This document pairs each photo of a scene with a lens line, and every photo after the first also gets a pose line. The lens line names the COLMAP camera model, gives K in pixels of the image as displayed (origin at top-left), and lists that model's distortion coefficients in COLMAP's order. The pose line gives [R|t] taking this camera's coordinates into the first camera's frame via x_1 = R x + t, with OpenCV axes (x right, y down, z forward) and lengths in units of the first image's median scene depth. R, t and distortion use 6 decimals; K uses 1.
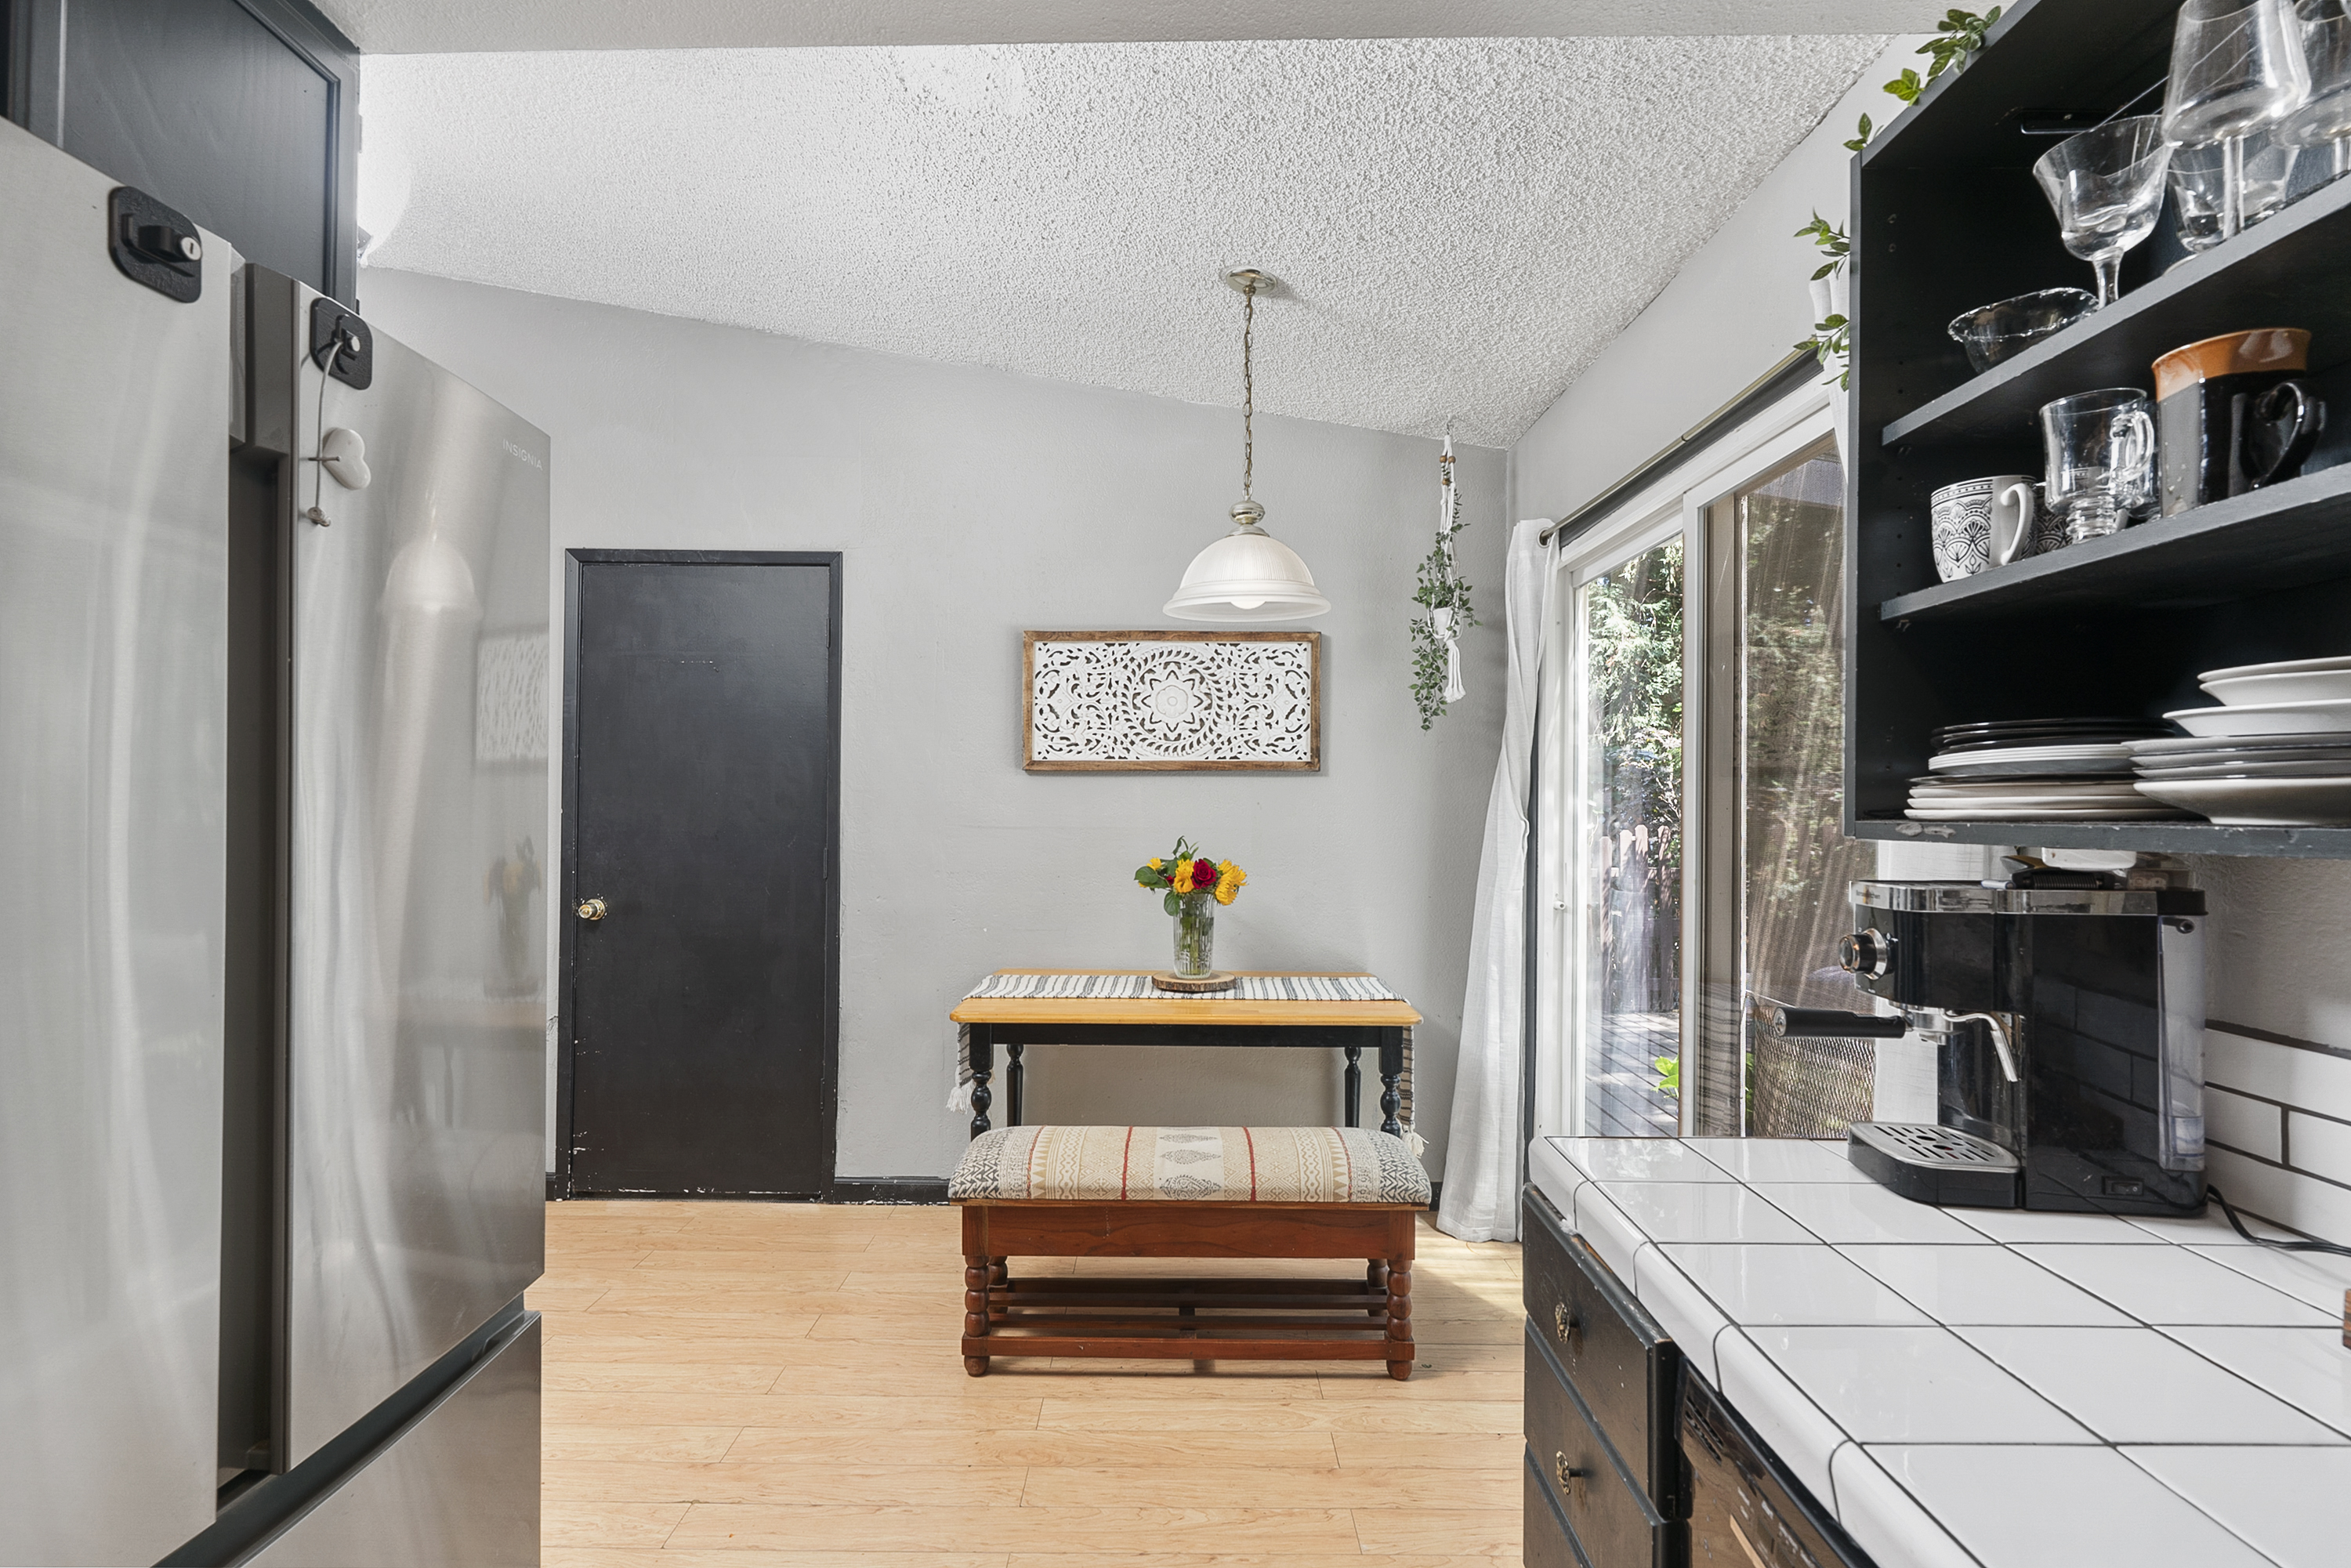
lens RADIAL K [[1104.2, 0, 1170.1], [0, 1104.2, 798.8], [0, 0, 1]] dist [0.001171, -0.006406]
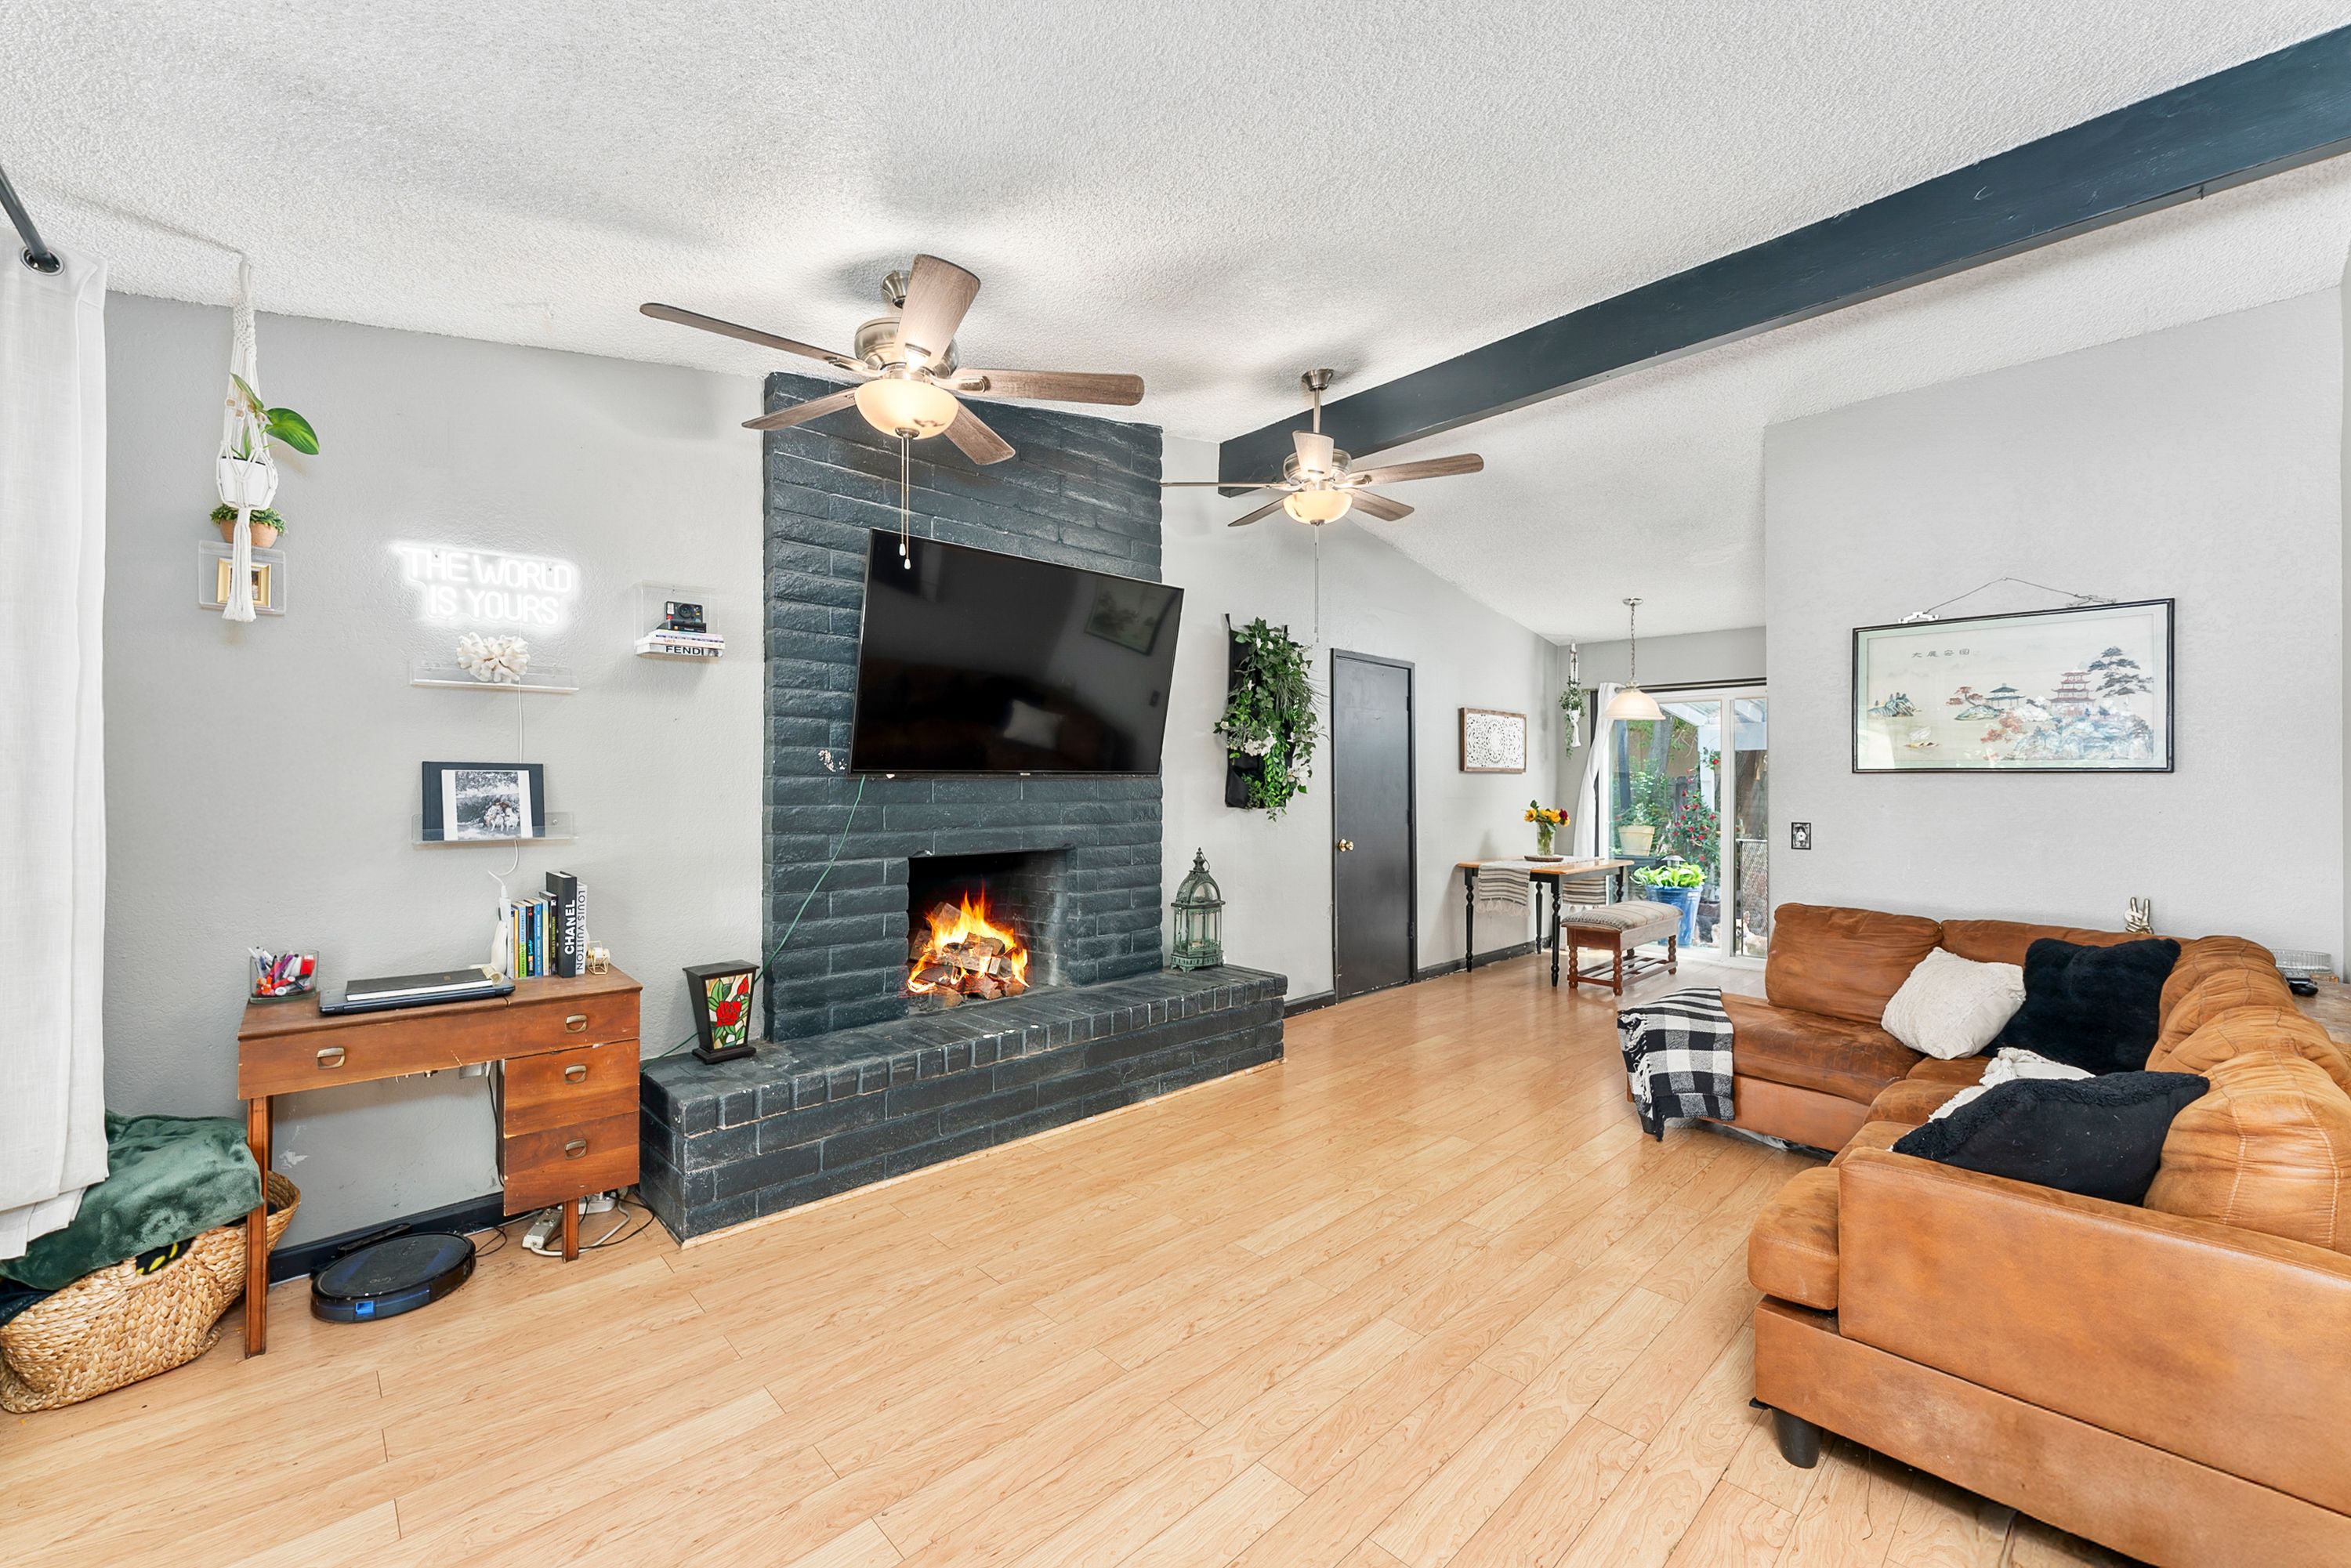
lens RADIAL K [[944.5, 0, 1175.5], [0, 944.5, 784.0], [0, 0, 1]] dist [-0.000455, -0.000182]
pose [[0.709008, -0.001354, 0.705199, -1.821042], [-0.003752, 0.999977, 0.005693, -0.008726], [-0.705191, -0.006683, 0.708986, 0.079968]]
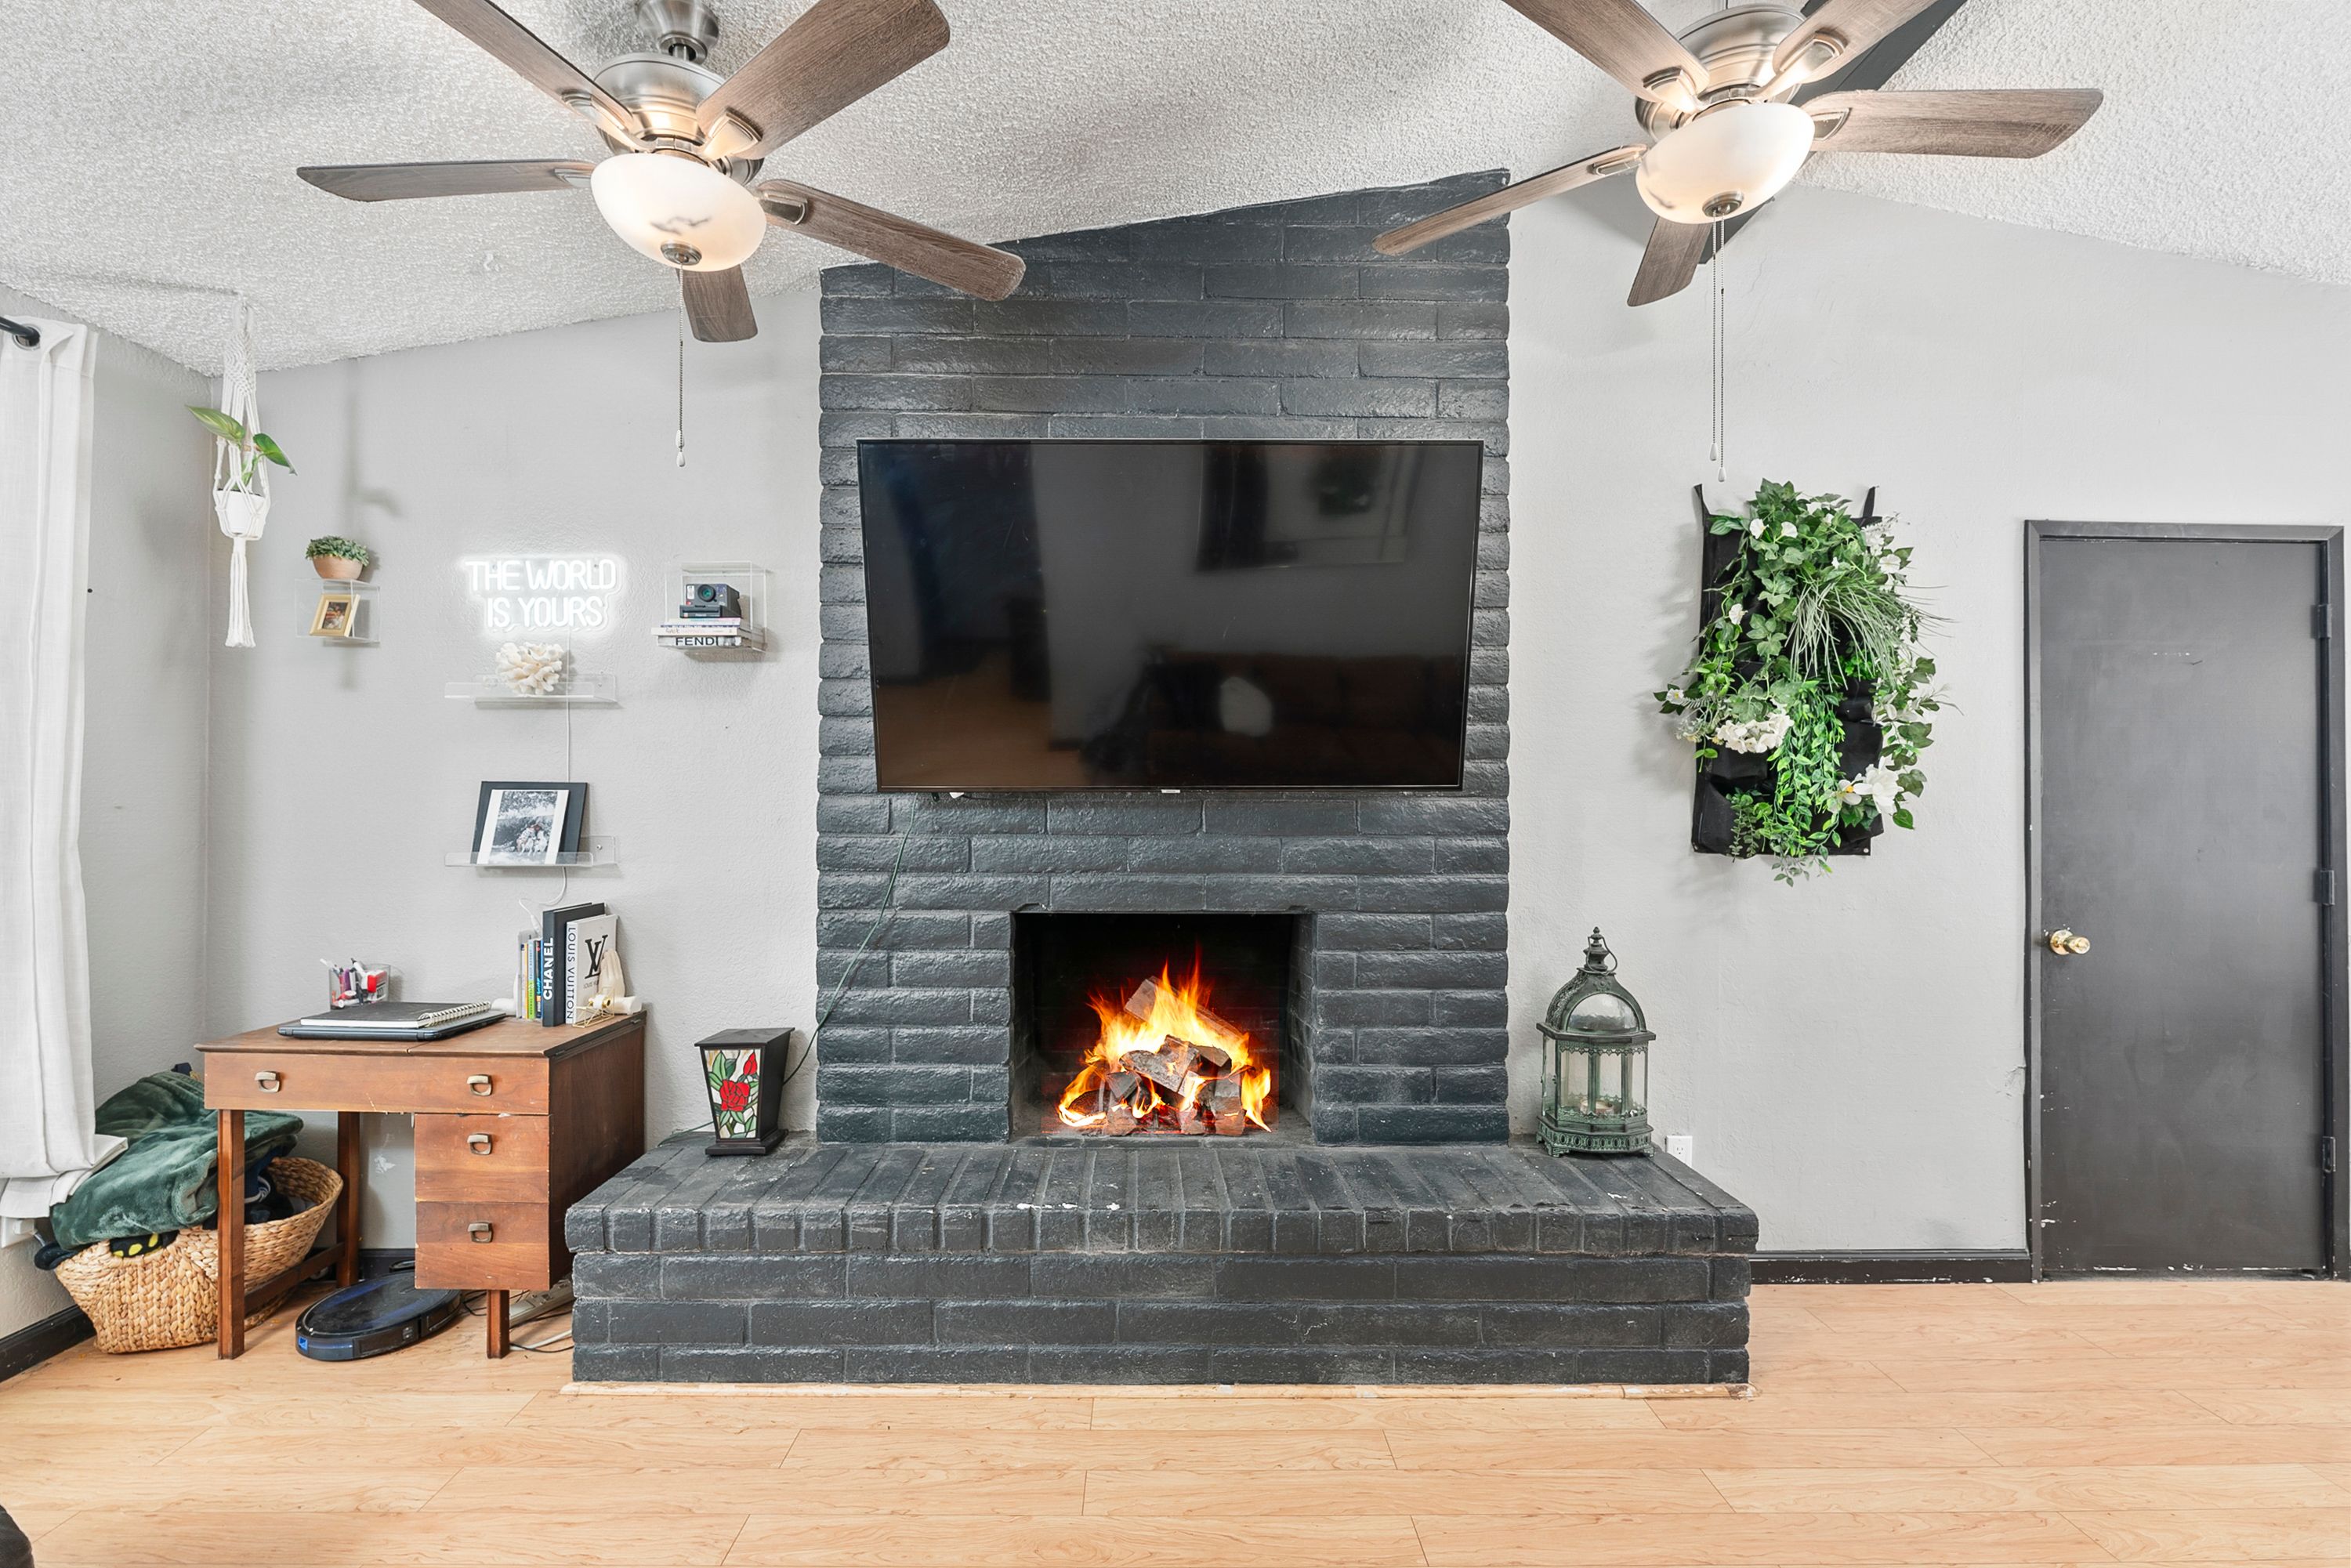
lens RADIAL K [[1014.6, 0, 1179.9], [0, 1014.6, 805.9], [0, 0, 1]] dist [-0.011363, 0.006003]
pose [[0.999612, 0.002045, 0.027767, -1.213527], [-0.002219, 0.999978, 0.006229, -0.007123], [-0.027753, -0.006289, 0.999595, 0.239936]]
